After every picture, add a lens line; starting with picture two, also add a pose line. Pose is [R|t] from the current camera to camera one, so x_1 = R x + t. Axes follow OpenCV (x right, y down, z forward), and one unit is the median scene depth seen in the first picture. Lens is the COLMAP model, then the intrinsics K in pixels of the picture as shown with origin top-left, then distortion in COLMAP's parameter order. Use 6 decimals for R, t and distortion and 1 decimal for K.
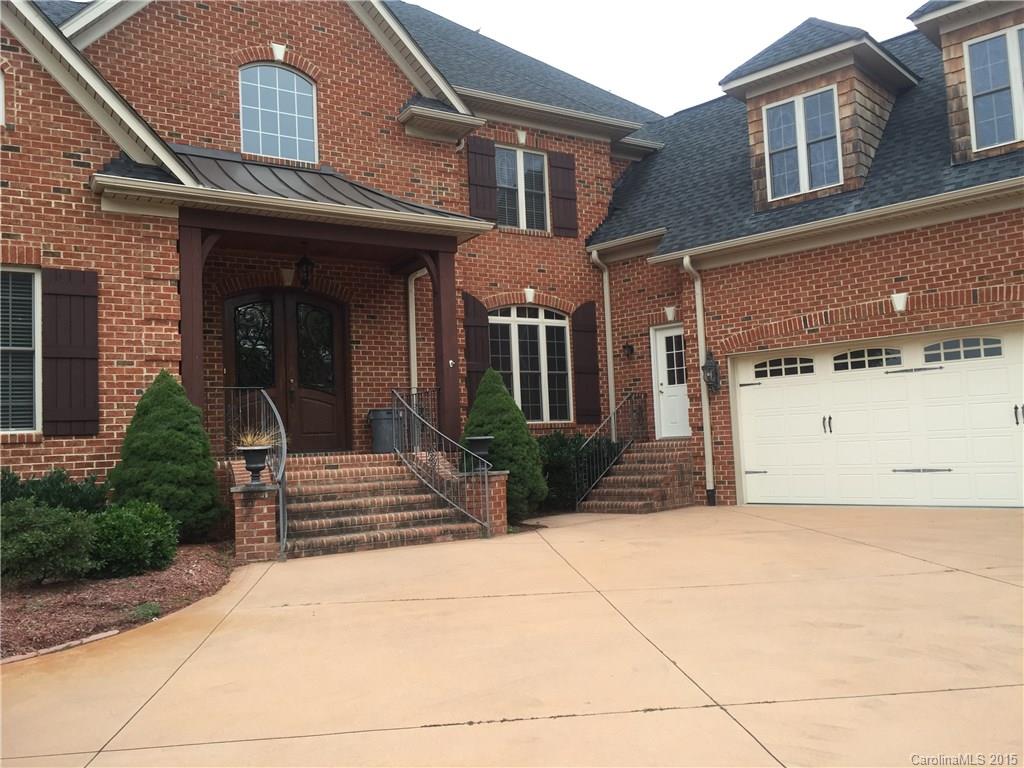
lens RADIAL K [[883.3, 0, 512.0], [0, 883.3, 384.0], [0, 0, 1]] dist [0.034707, -0.007495]
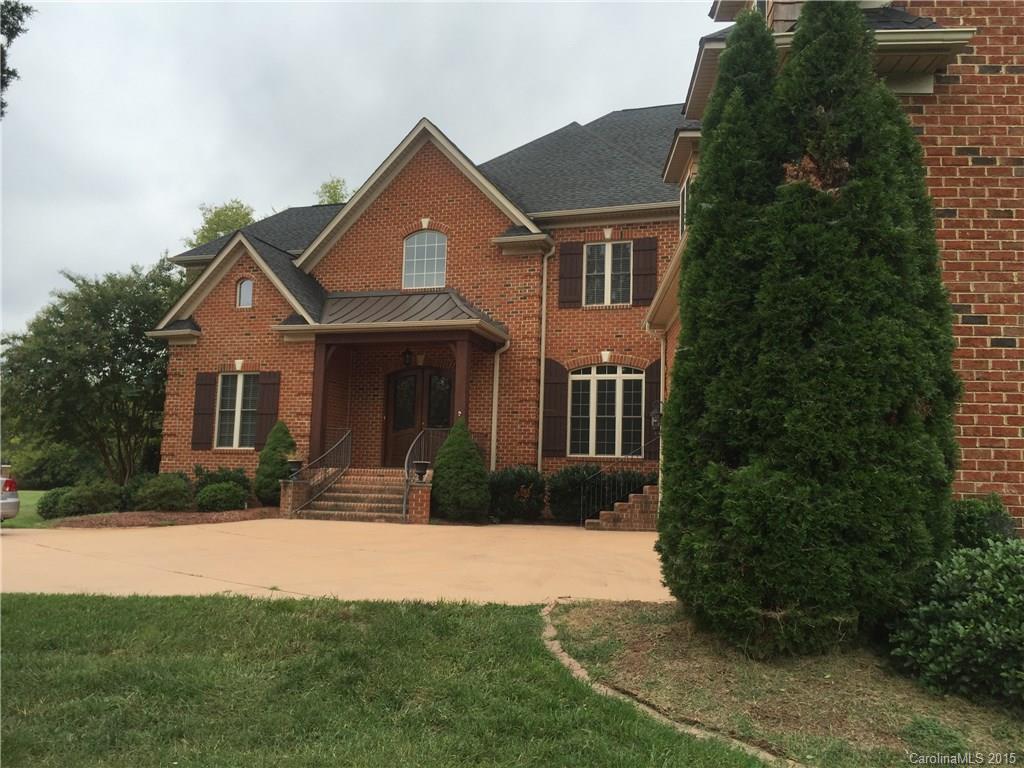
lens RADIAL K [[883.3, 0, 512.0], [0, 883.3, 384.0], [0, 0, 1]] dist [0.034707, -0.007495]
pose [[0.617269, -0.026497, -0.786306, 1.091806], [0.001617, 0.999473, -0.032411, -0.022741], [0.786751, 0.018735, 0.616987, 0.122048]]
